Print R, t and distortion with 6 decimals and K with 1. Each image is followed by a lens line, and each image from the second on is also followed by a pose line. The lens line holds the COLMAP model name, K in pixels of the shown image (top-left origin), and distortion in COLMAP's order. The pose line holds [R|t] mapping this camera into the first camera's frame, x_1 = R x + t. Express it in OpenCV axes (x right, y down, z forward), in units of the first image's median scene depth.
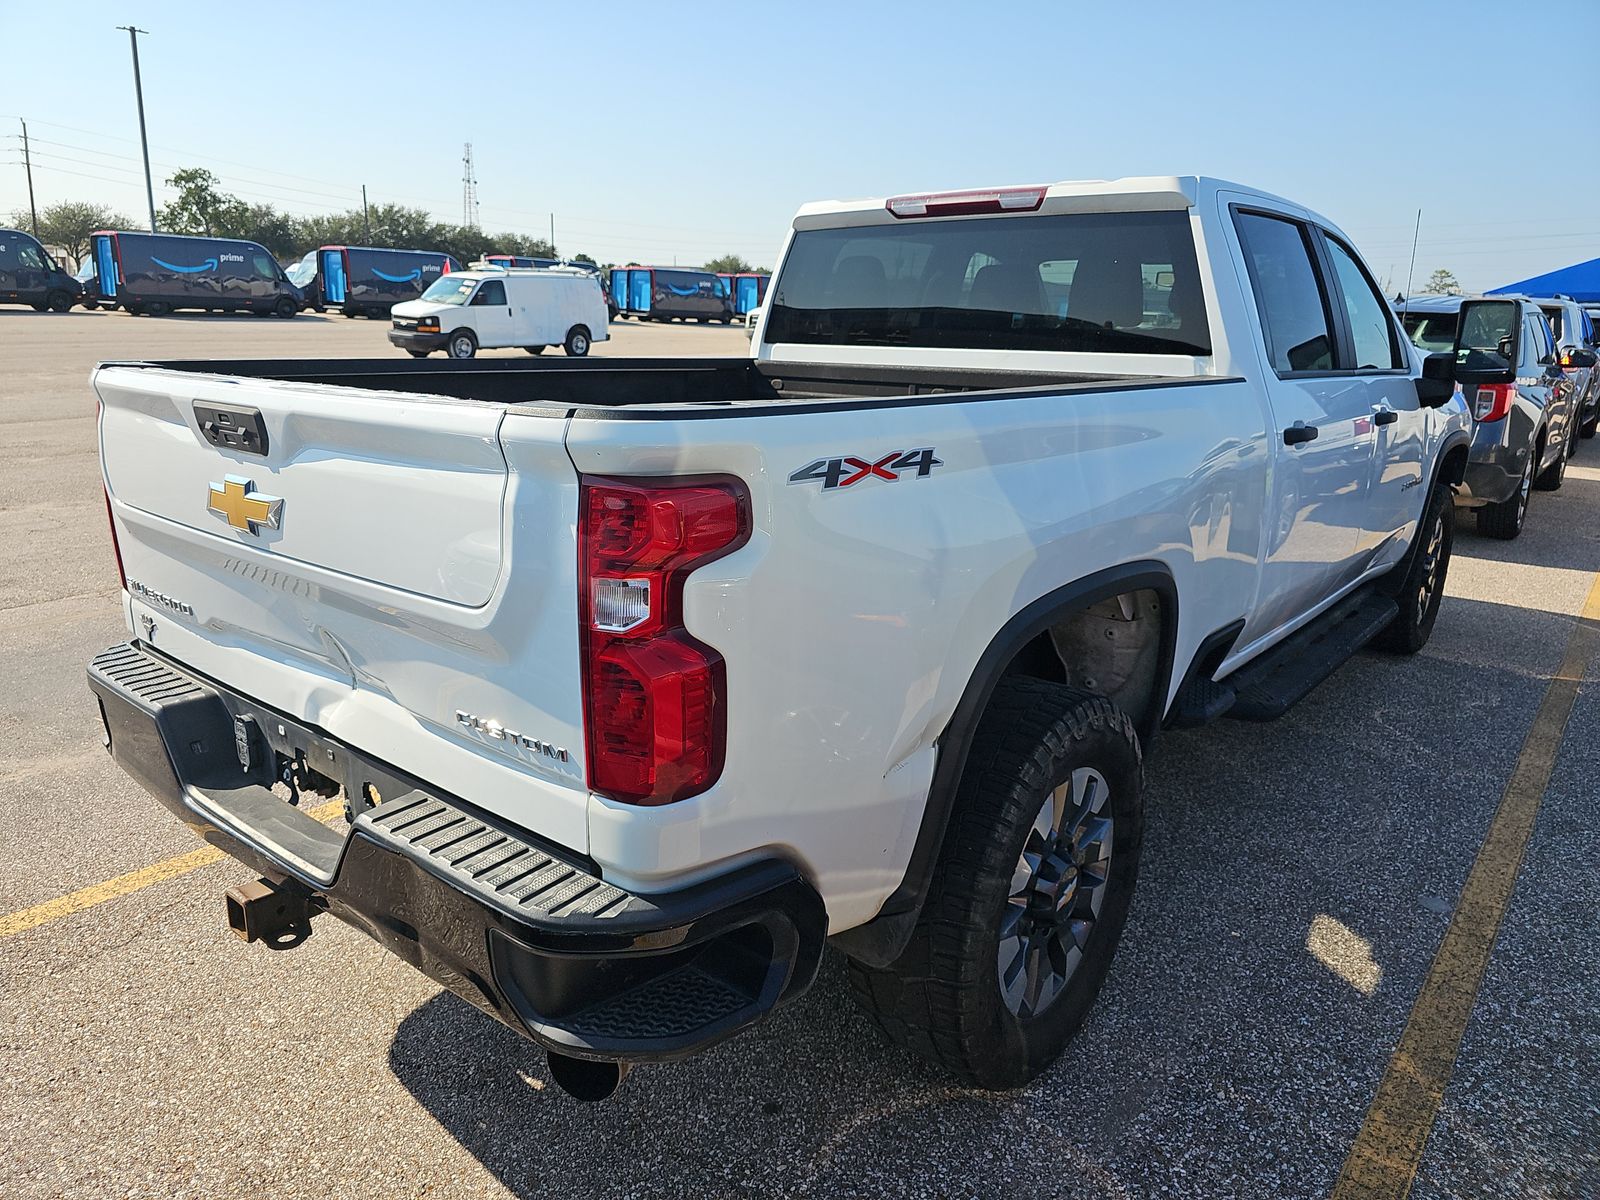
lens RADIAL K [[1057.2, 0, 796.6], [0, 1057.2, 572.6], [0, 0, 1]] dist [0.056227, -0.069215]
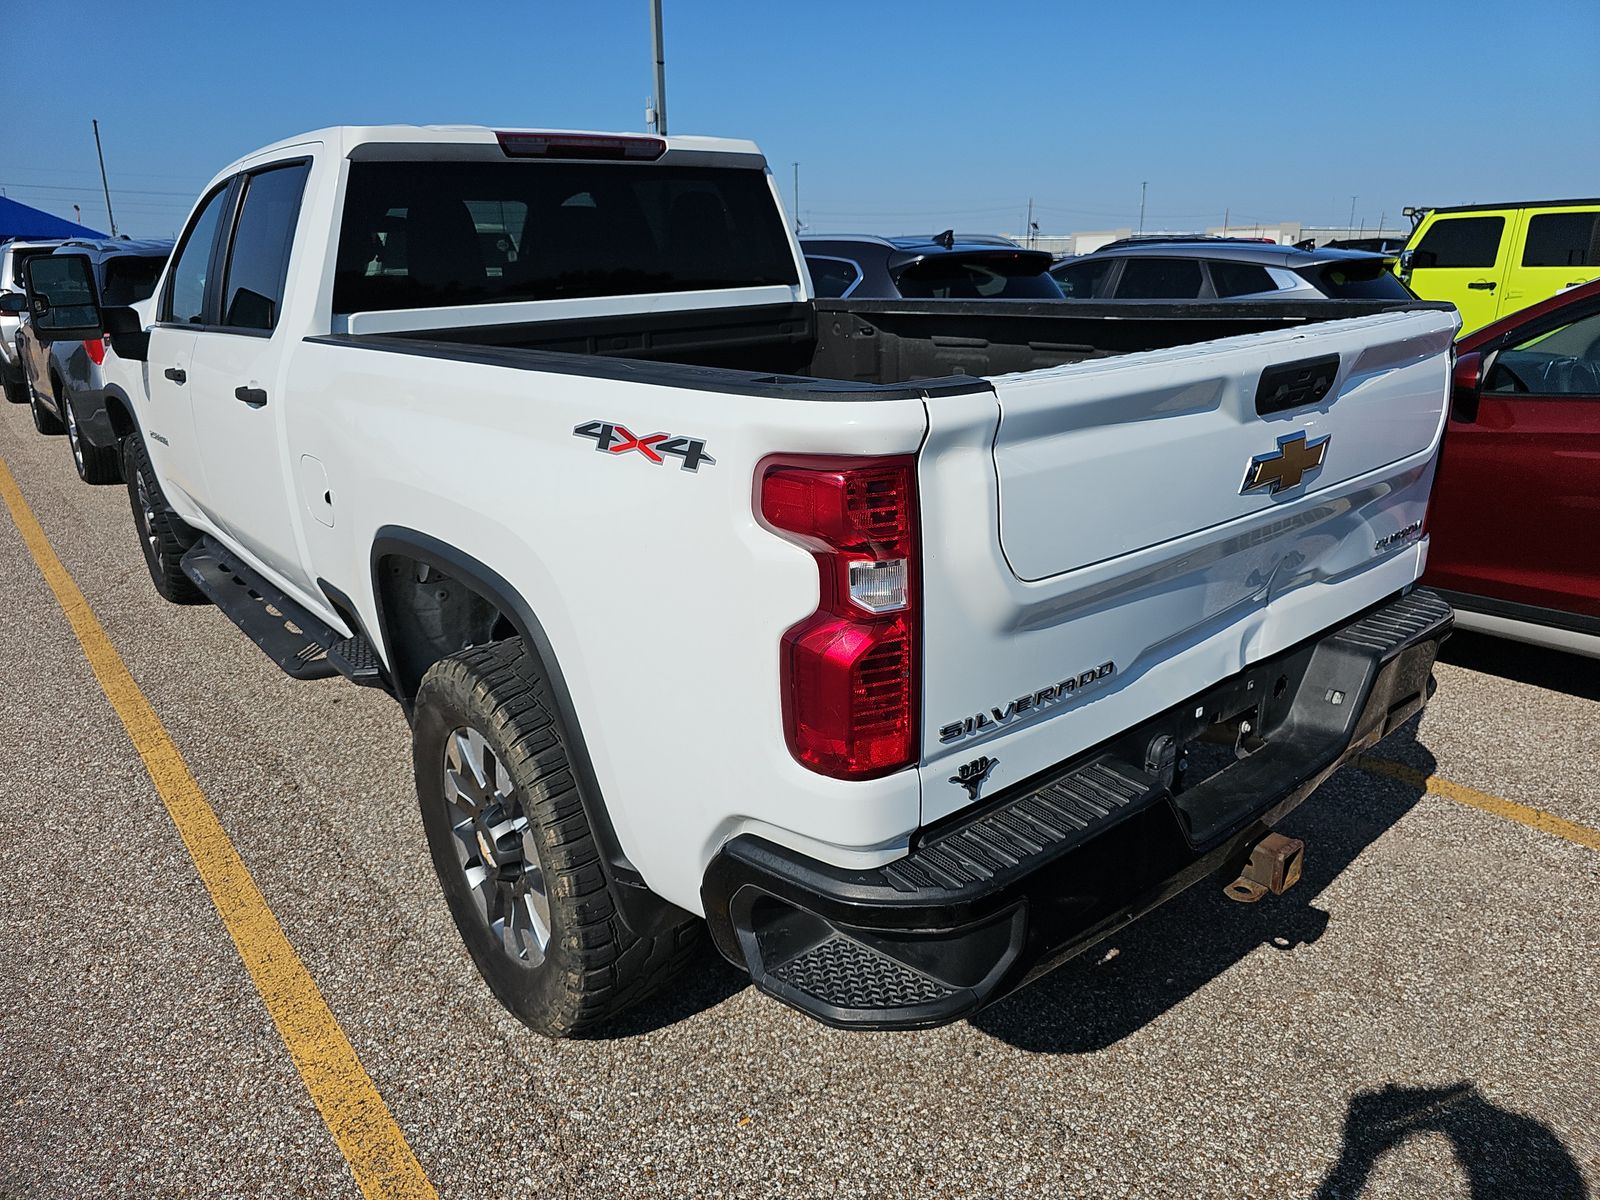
lens RADIAL K [[1069.8, 0, 802.0], [0, 1069.8, 564.7], [0, 0, 1]] dist [0.086285, -0.118854]
pose [[0.192311, -0.301920, 0.933735, -0.955194], [0.265864, 0.931941, 0.246583, -0.205817], [-0.944634, 0.200826, 0.259492, 0.714368]]
